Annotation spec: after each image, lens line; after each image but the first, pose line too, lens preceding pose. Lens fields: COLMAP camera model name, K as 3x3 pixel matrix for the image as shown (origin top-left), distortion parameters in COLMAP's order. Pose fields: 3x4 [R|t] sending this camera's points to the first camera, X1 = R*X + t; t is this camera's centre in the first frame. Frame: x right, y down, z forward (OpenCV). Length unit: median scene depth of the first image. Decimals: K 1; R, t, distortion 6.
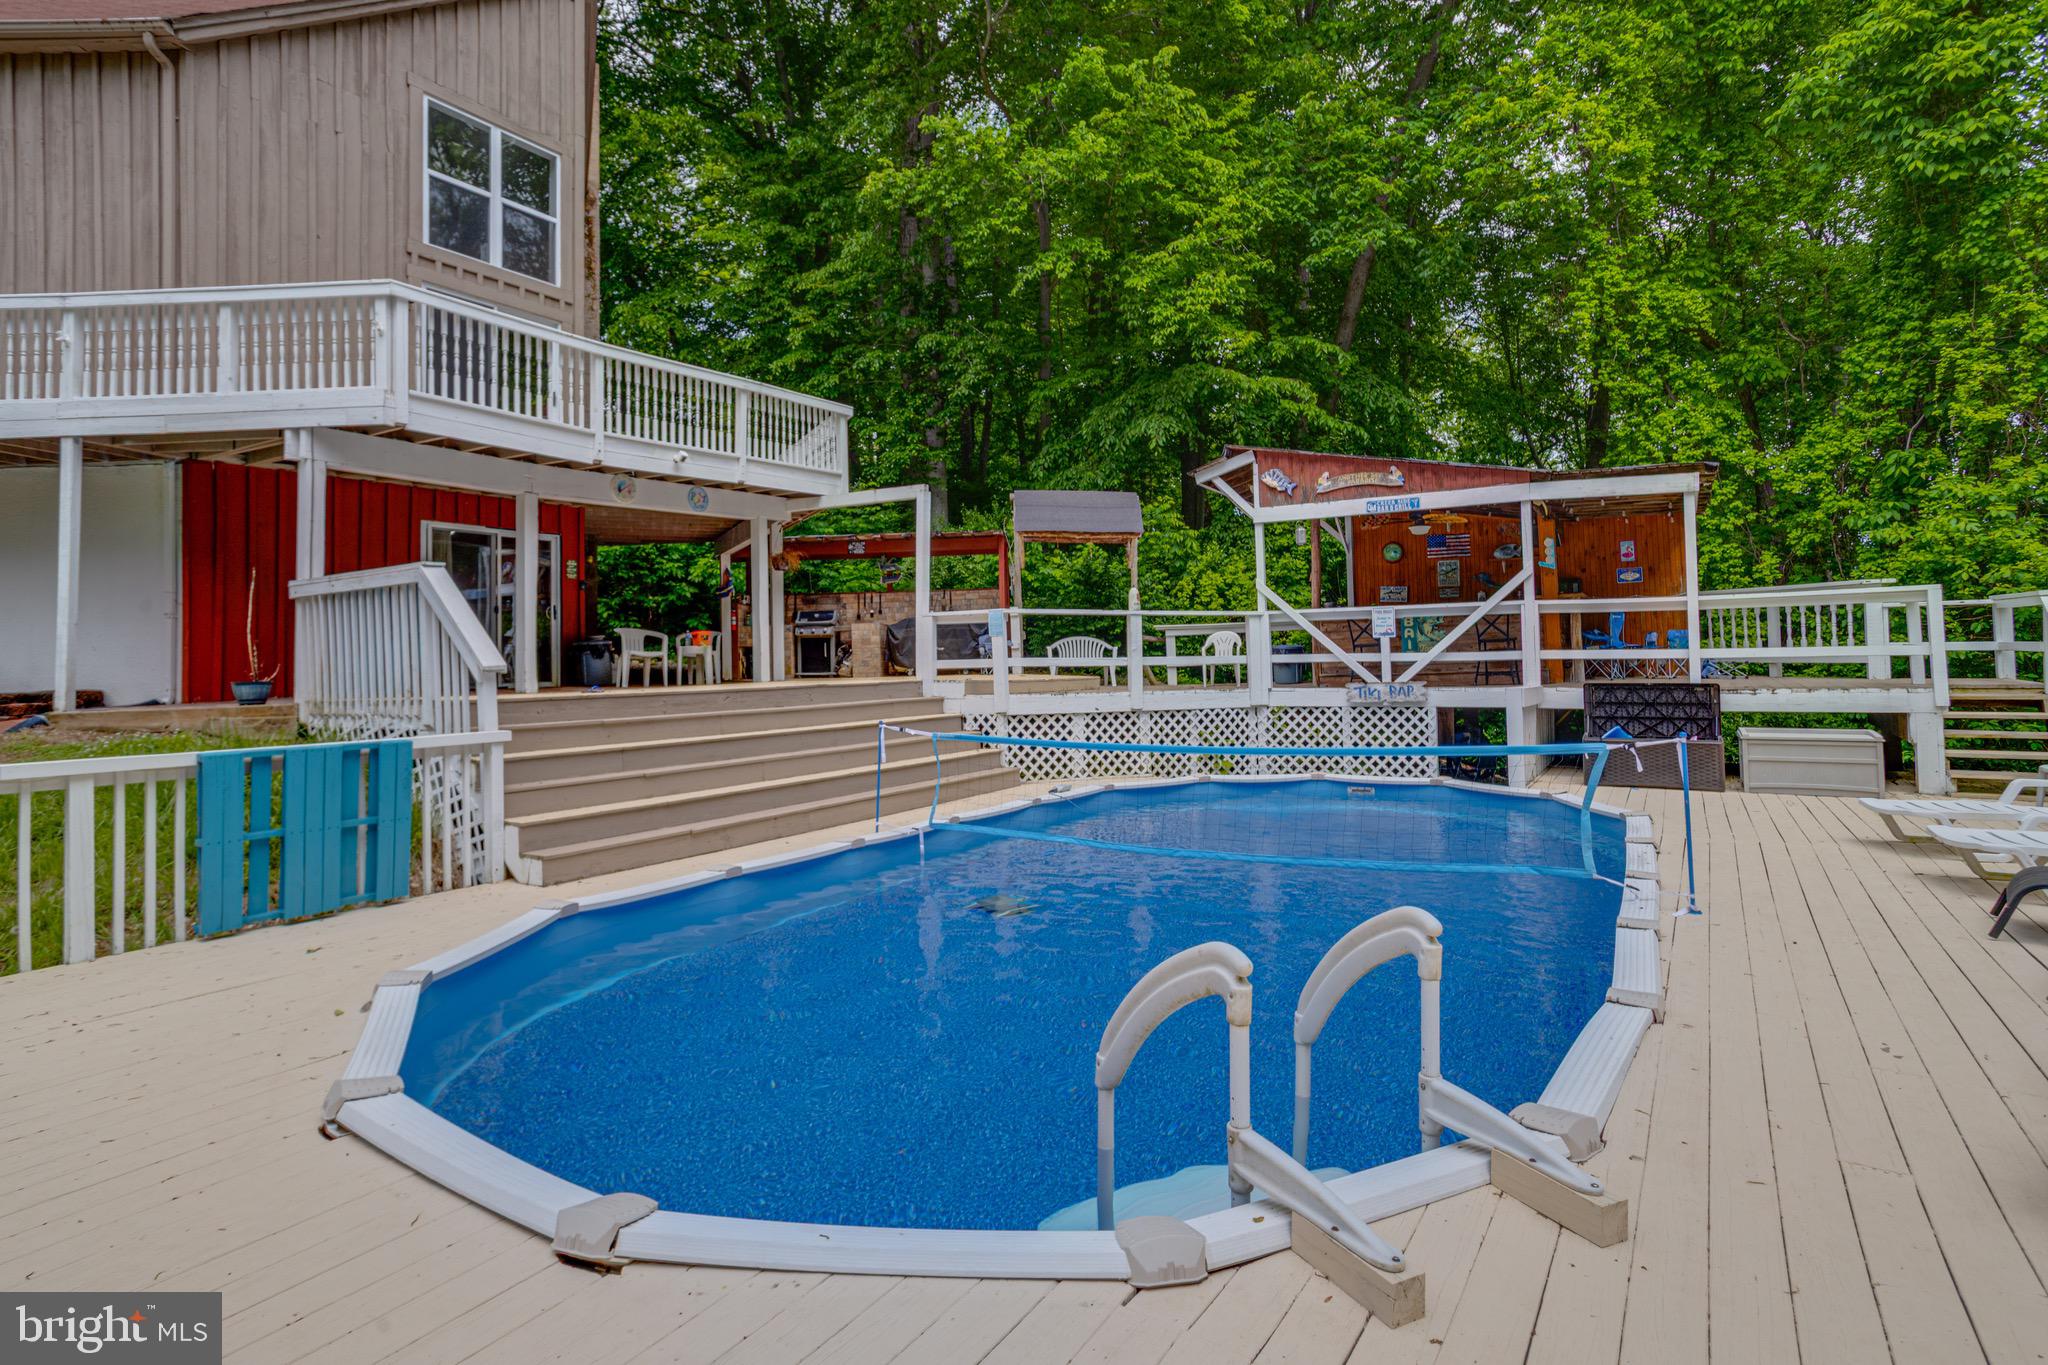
lens RADIAL K [[1013.0, 0, 972.8], [0, 1013.0, 634.0], [0, 0, 1]] dist [-0.041384, 0.001562]
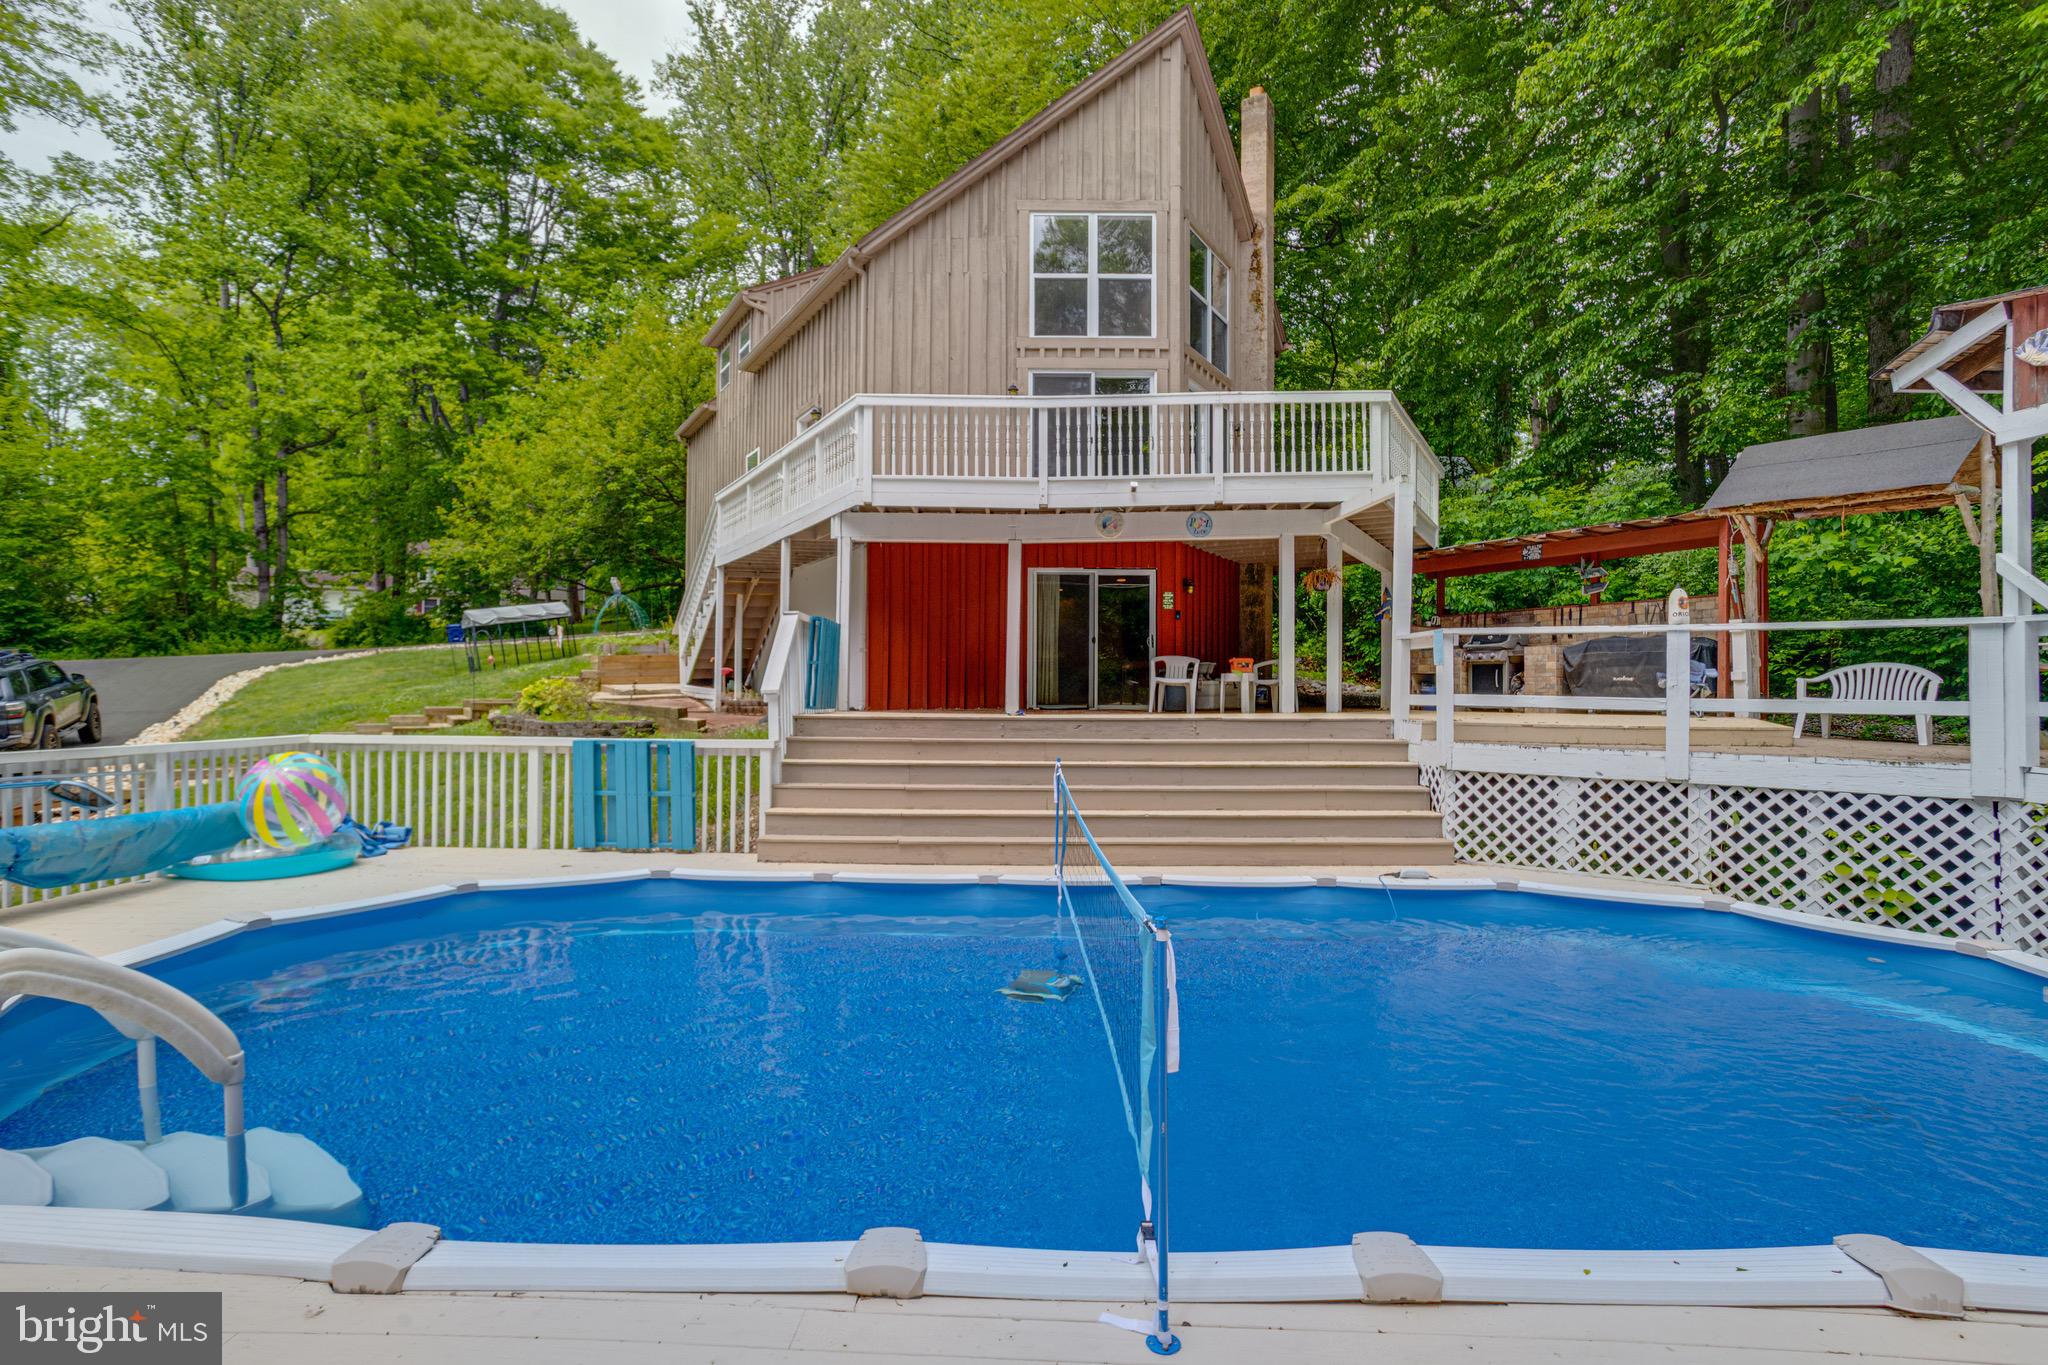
lens RADIAL K [[1005.0, 0, 1005.5], [0, 1005.0, 678.0], [0, 0, 1]] dist [-0.049116, 0.039359]
pose [[0.548057, 0.012062, -0.836354, 0.466630], [0.005684, 0.999819, 0.018144, -0.003018], [0.836422, -0.014698, 0.547889, 0.321570]]
